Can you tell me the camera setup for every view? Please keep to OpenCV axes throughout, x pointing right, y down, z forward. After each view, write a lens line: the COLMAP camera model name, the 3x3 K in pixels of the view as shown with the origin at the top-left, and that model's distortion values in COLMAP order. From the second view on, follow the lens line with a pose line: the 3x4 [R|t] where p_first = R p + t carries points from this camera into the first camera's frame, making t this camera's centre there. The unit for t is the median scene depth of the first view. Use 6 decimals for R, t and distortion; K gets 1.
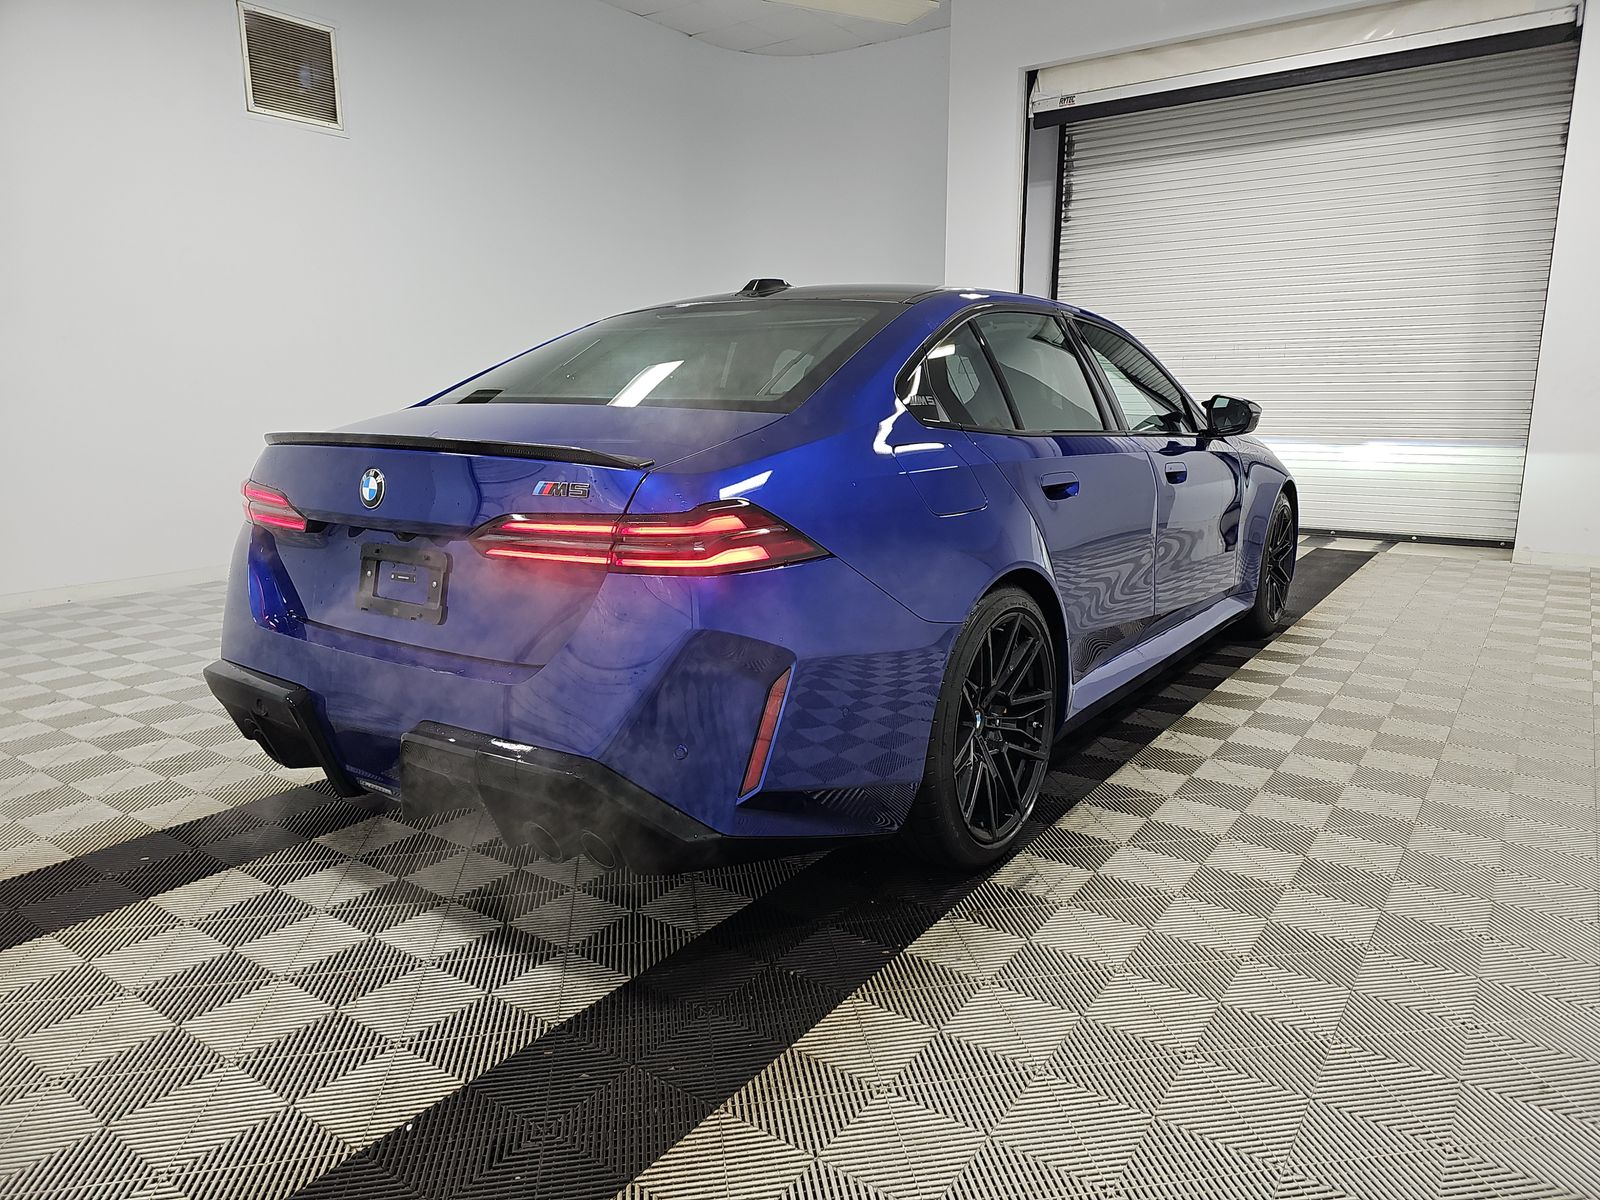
lens RADIAL K [[1069.4, 0, 800.0], [0, 1069.4, 600.0], [0, 0, 1]] dist [0.031257, -0.002219]
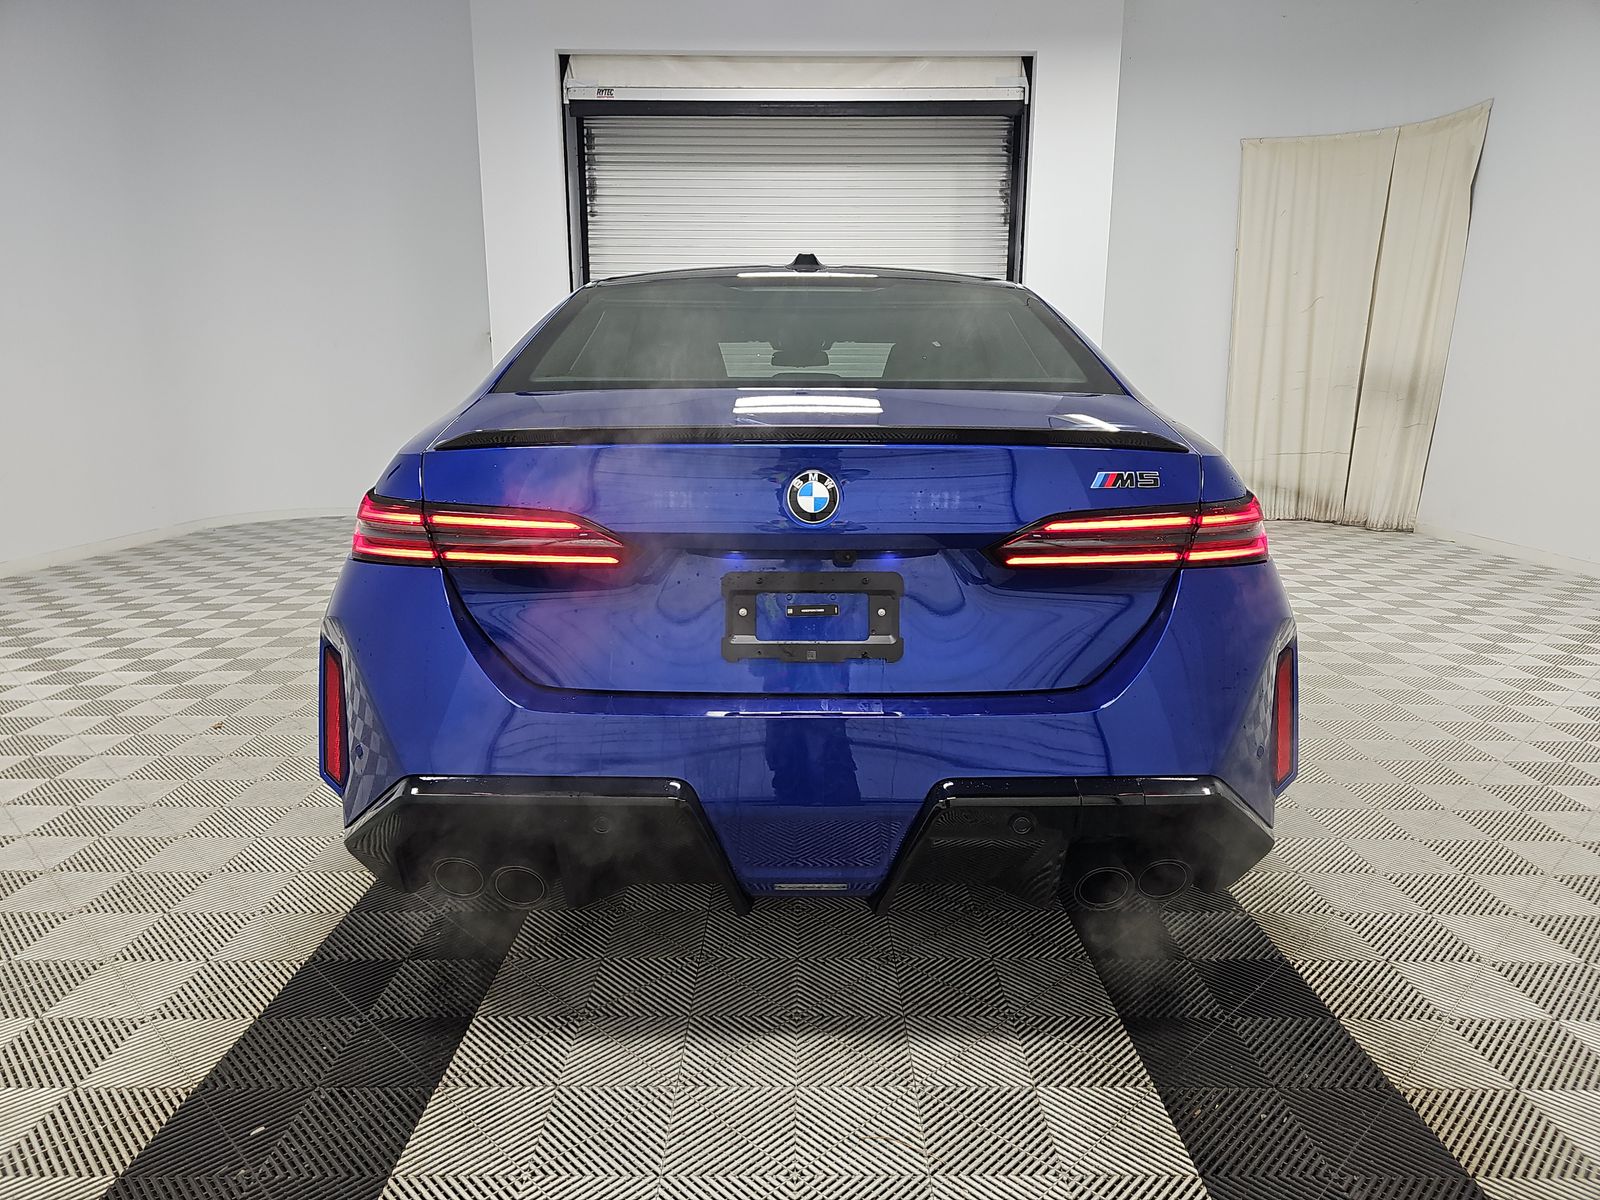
lens RADIAL K [[1070.7, 0, 798.2], [0, 1070.7, 570.6], [0, 0, 1]] dist [0.049519, -0.001184]
pose [[0.811926, -0.092773, 0.576341, -0.216453], [0.110143, 0.993904, 0.004822, -0.016646], [-0.573275, 0.059565, 0.817195, 0.120514]]
